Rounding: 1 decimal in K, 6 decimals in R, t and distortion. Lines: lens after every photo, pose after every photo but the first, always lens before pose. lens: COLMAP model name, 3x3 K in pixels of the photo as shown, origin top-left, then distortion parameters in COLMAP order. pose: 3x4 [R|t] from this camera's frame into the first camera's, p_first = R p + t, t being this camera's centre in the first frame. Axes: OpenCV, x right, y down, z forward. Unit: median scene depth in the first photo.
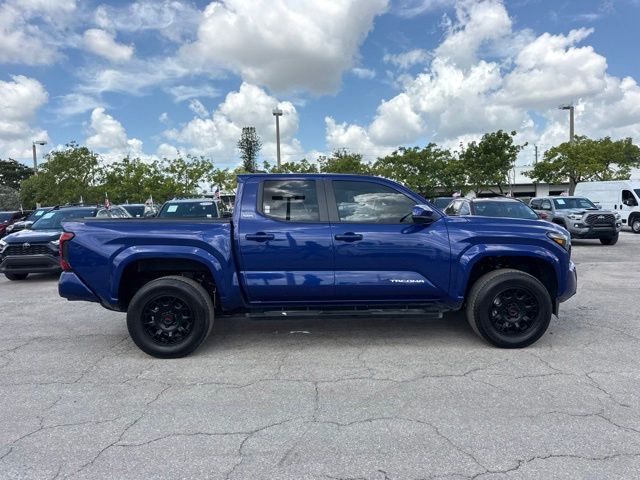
lens RADIAL K [[456.0, 0, 321.7], [0, 456.0, 242.1], [0, 0, 1]] dist [0.041506, -0.058148]
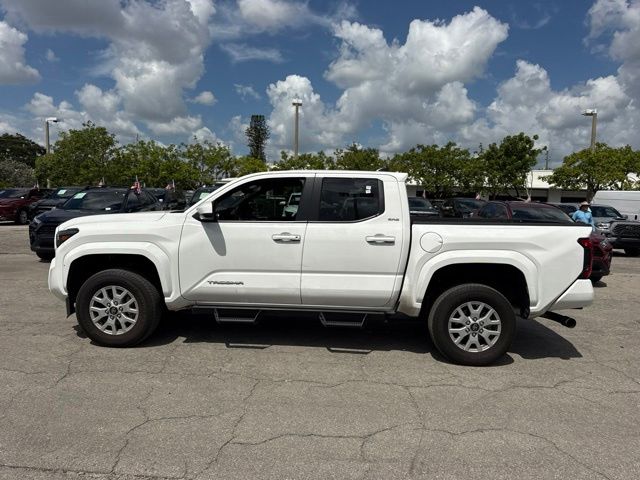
lens RADIAL K [[456.0, 0, 321.7], [0, 456.0, 242.1], [0, 0, 1]] dist [0.041506, -0.058148]
pose [[0.998471, 0.055271, 0.000439, -0.031829], [-0.055271, 0.998328, 0.016943, -0.001639], [0.000498, -0.016941, 0.999856, 0.002685]]
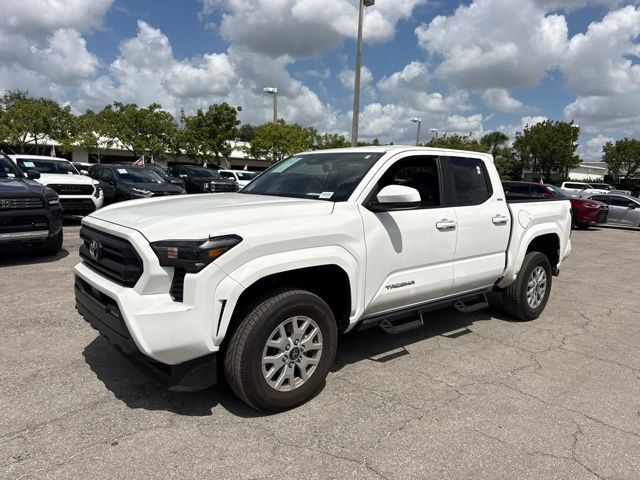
lens RADIAL K [[456.0, 0, 321.7], [0, 456.0, 242.1], [0, 0, 1]] dist [0.041506, -0.058148]
pose [[0.724927, -0.043151, 0.687473, -0.180795], [-0.006383, 0.997572, 0.069346, -0.004178], [-0.688797, -0.054659, 0.722891, 0.090165]]
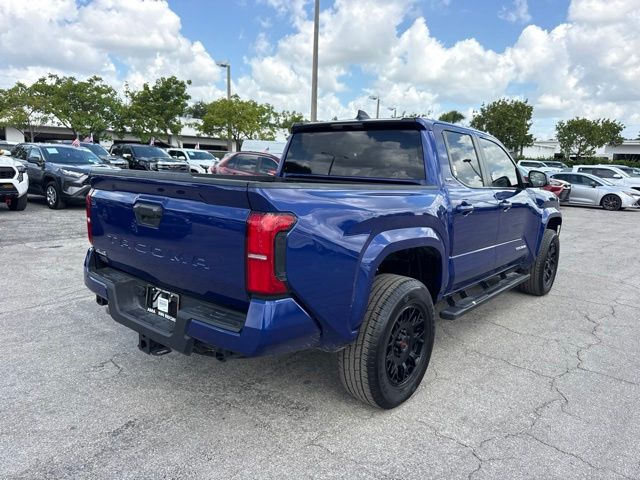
lens RADIAL K [[458.3, 0, 320.0], [0, 458.3, 240.0], [0, 0, 1]] dist [-0.000909, 0.001611]
pose [[0.663078, -0.083926, 0.743831, -0.152877], [0.003254, 0.994009, 0.109252, -0.007468], [-0.748543, -0.070022, 0.659379, 0.120256]]
